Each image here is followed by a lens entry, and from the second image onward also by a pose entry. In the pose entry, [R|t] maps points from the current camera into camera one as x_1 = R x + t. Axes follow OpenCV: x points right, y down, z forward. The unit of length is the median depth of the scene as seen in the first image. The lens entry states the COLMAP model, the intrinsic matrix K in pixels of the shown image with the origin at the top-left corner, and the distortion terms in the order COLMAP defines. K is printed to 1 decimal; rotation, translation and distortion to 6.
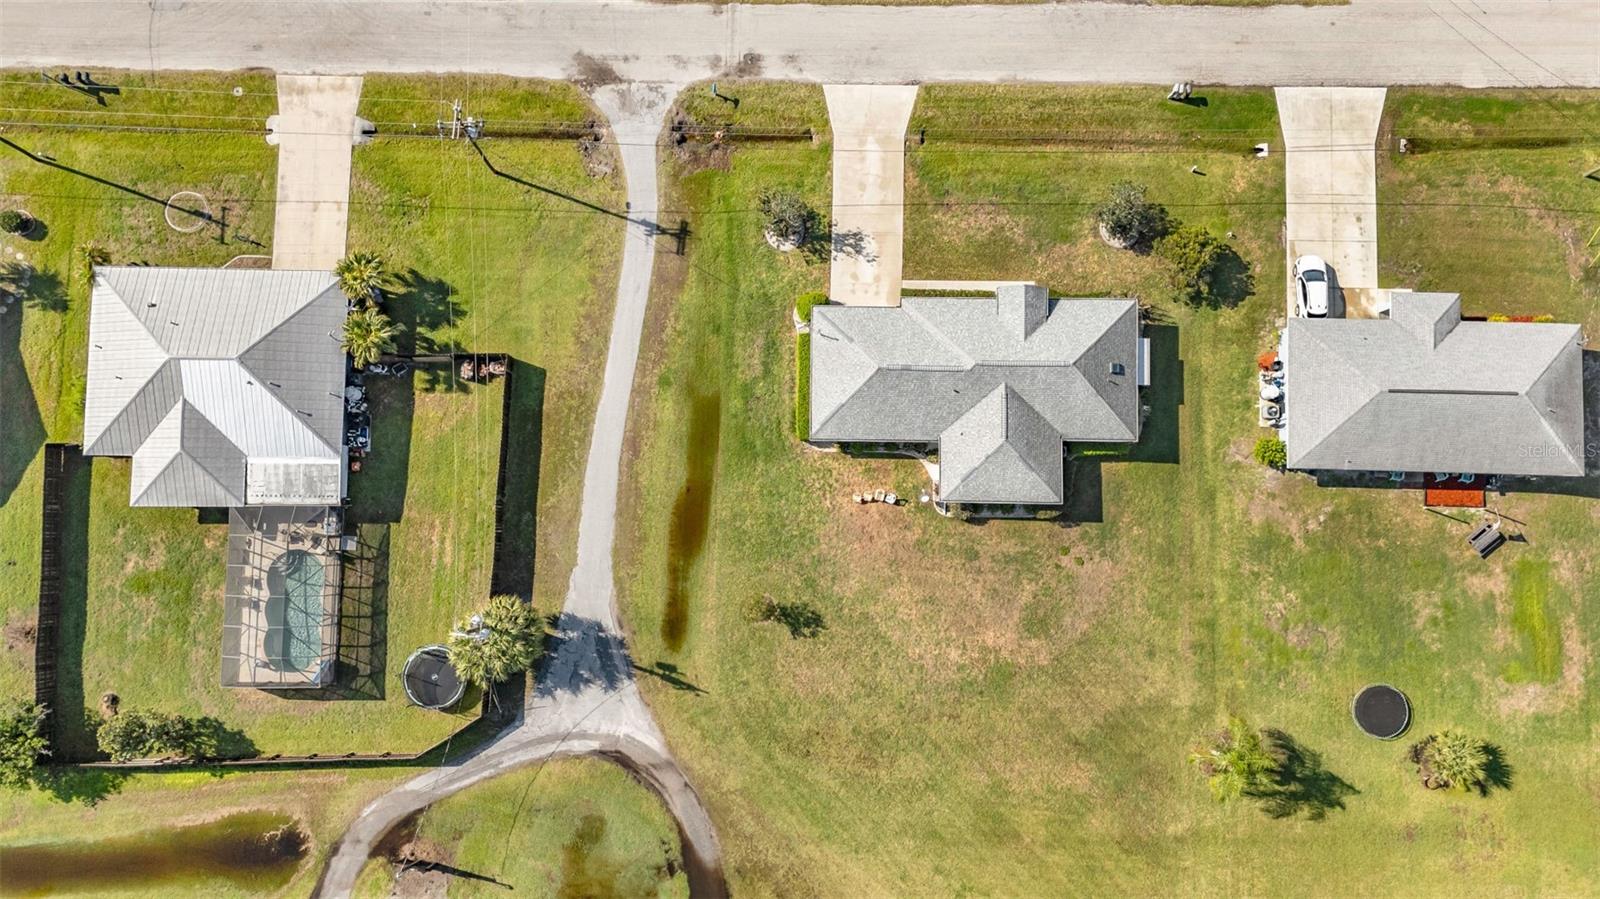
lens RADIAL K [[1169.4, 0, 799.6], [0, 1169.4, 453.8], [0, 0, 1]] dist [0.080326, -0.077936]
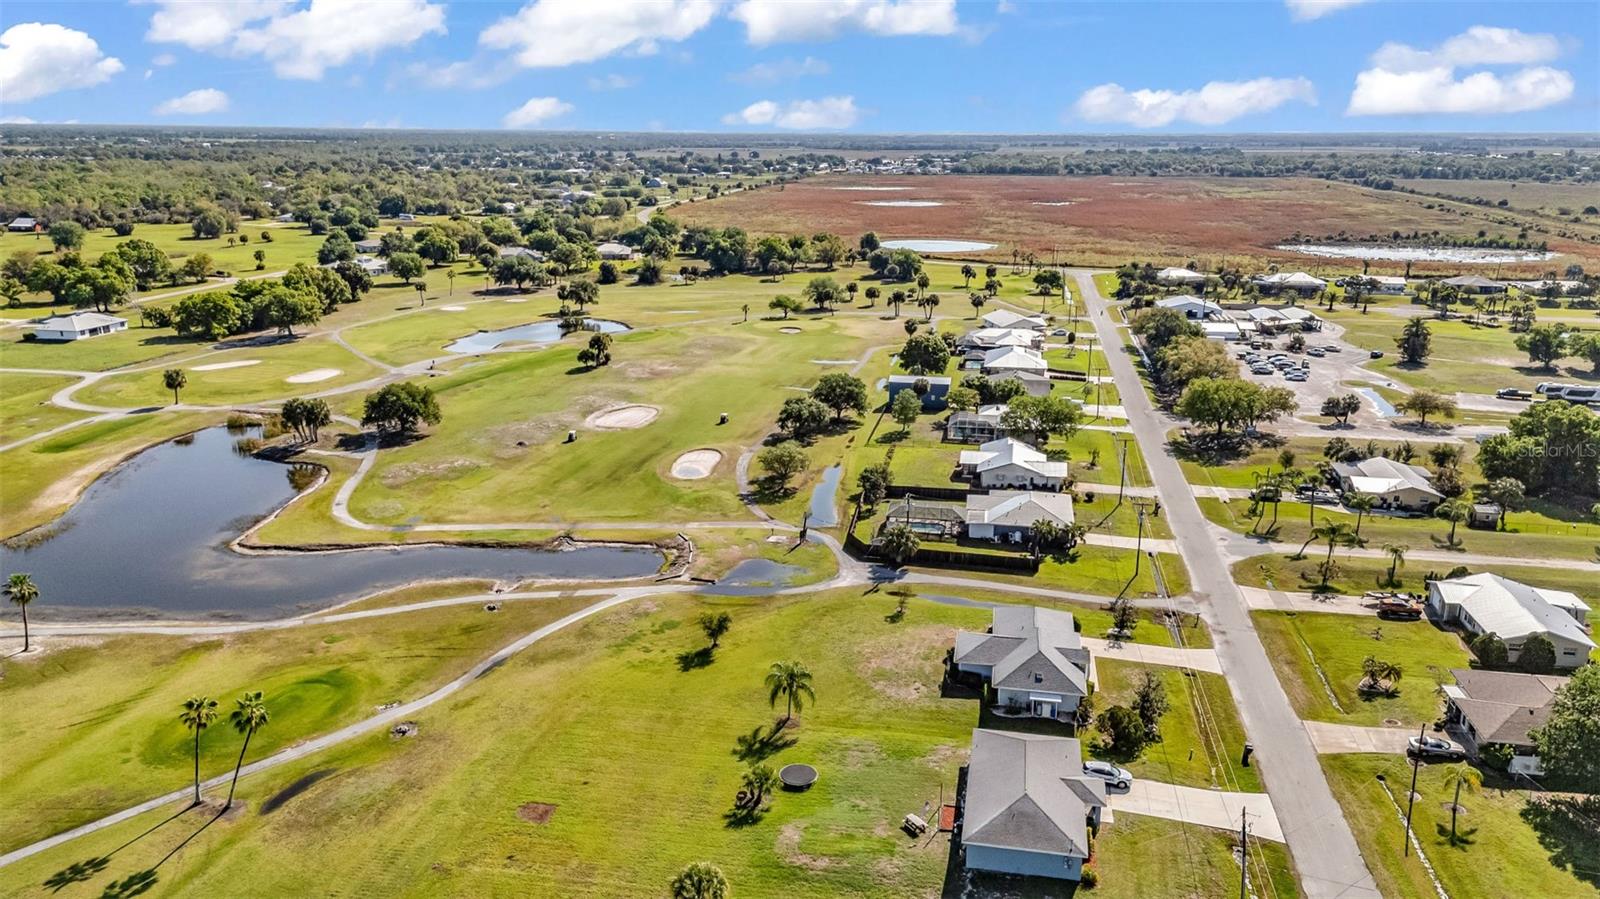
lens RADIAL K [[1169.4, 0, 799.6], [0, 1169.4, 453.8], [0, 0, 1]] dist [0.080326, -0.077936]
pose [[-0.165144, 0.269564, -0.948716, 1.683237], [-0.983292, 0.029691, 0.179599, -0.047155], [0.076582, 0.962525, 0.260157, 0.263045]]
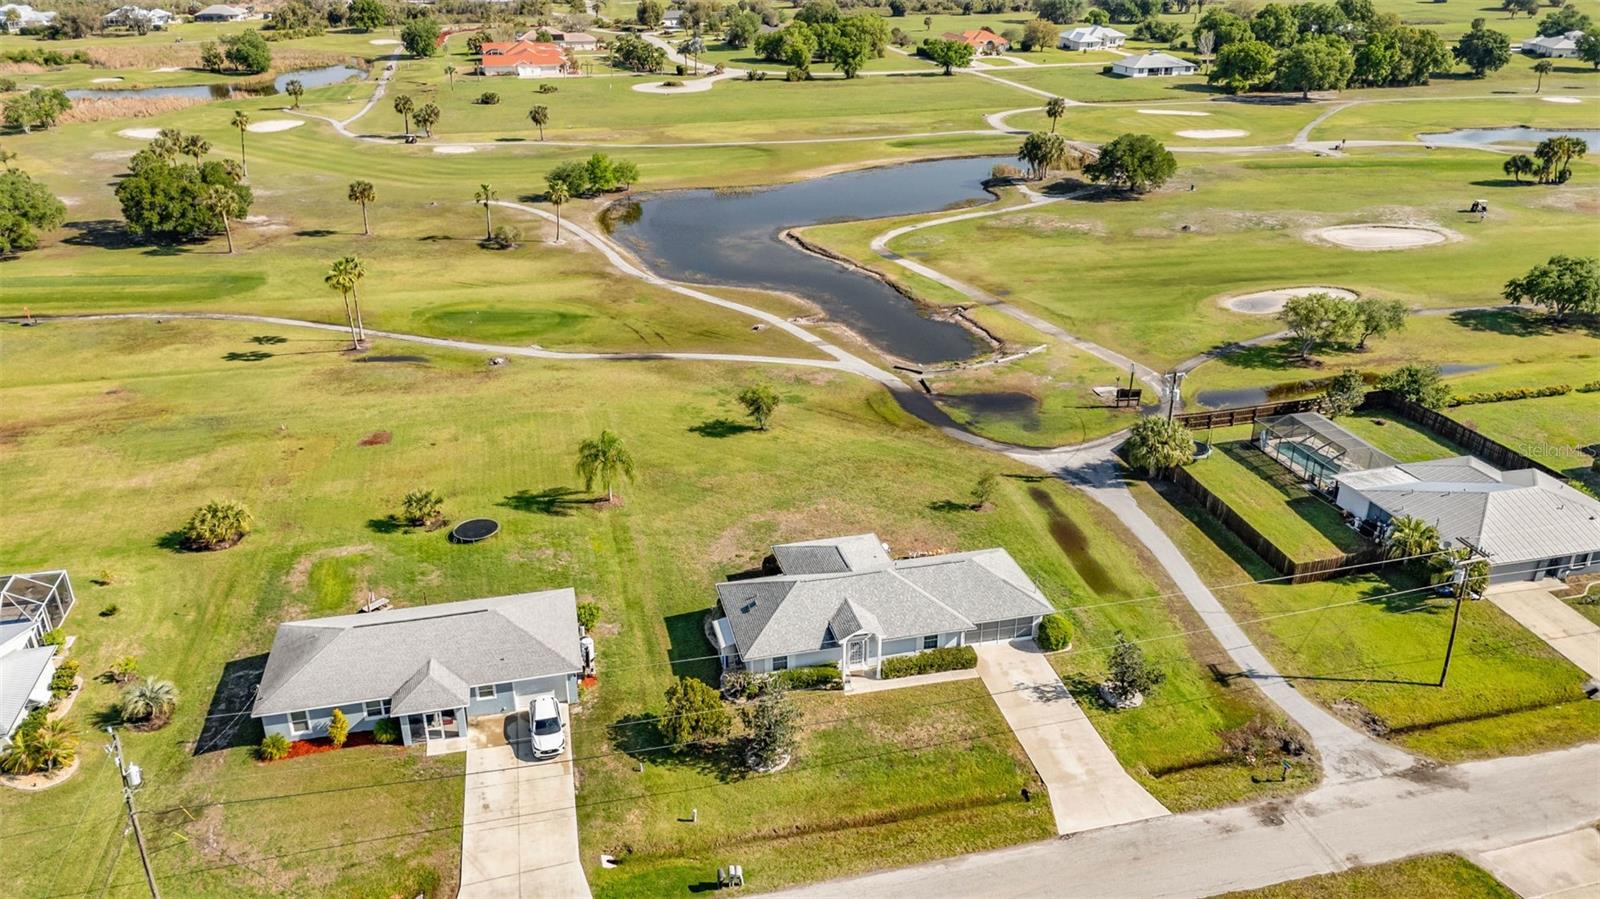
lens RADIAL K [[1169.4, 0, 799.6], [0, 1169.4, 453.8], [0, 0, 1]] dist [0.080326, -0.077936]
pose [[-0.966876, 0.114900, -0.227924, 0.427019], [-0.253564, -0.329974, 0.909298, -0.920839], [0.029269, 0.936971, 0.348178, 0.508127]]
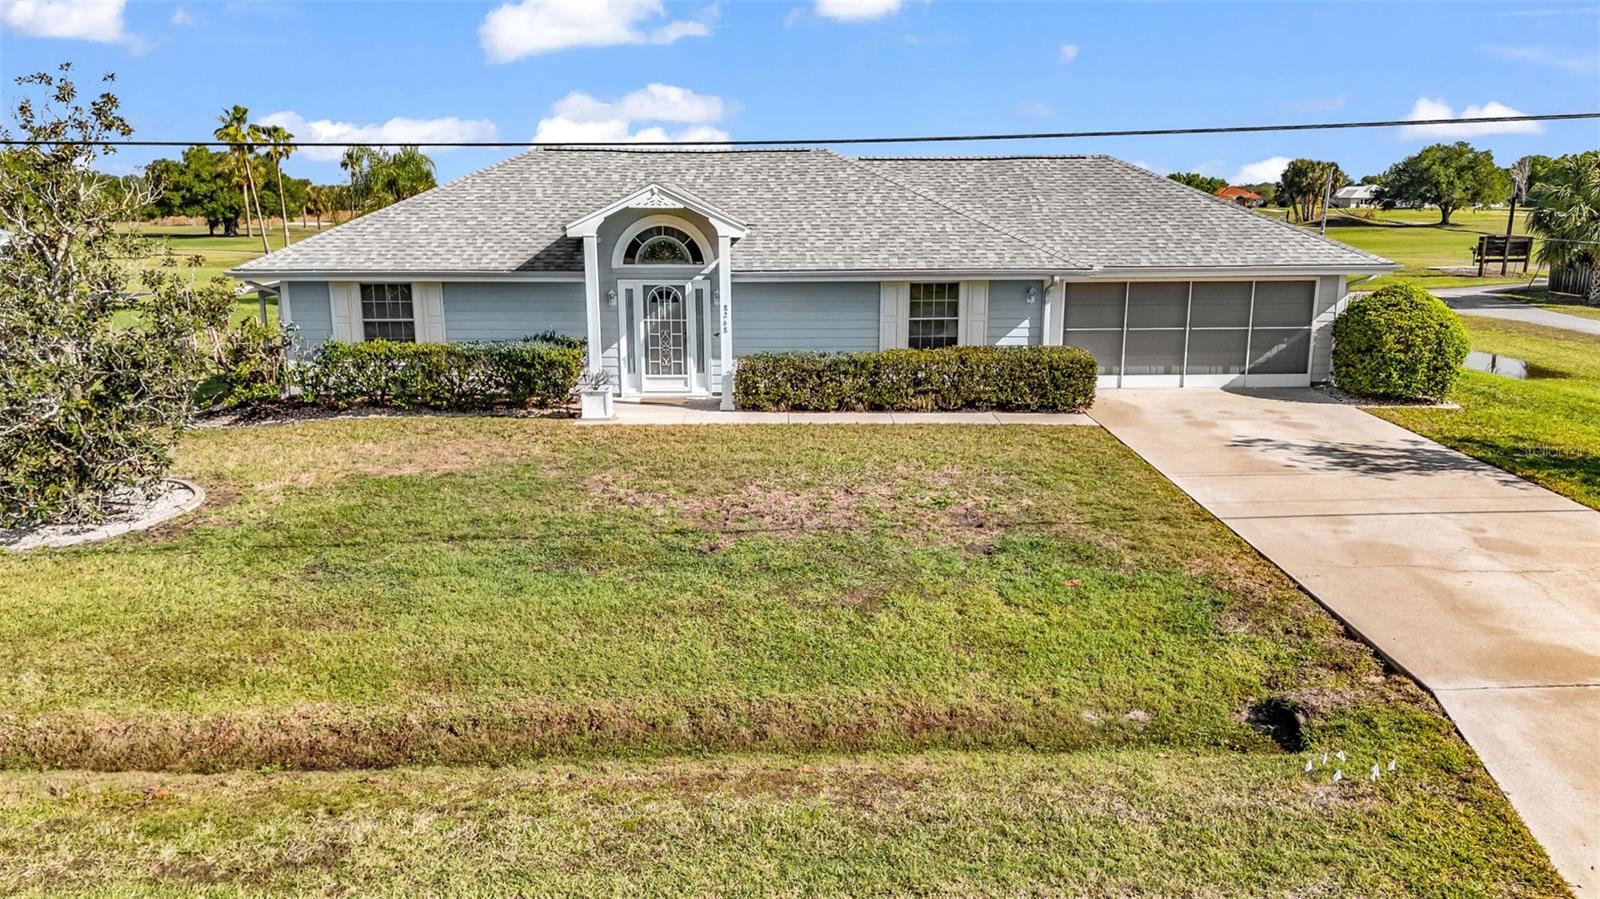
lens RADIAL K [[1169.4, 0, 799.6], [0, 1169.4, 453.8], [0, 0, 1]] dist [0.080326, -0.077936]
pose [[-0.998689, 0.021562, -0.046420, 0.165632], [-0.048840, -0.130217, 0.990282, -0.400029], [0.015307, 0.991251, 0.131100, 0.985985]]
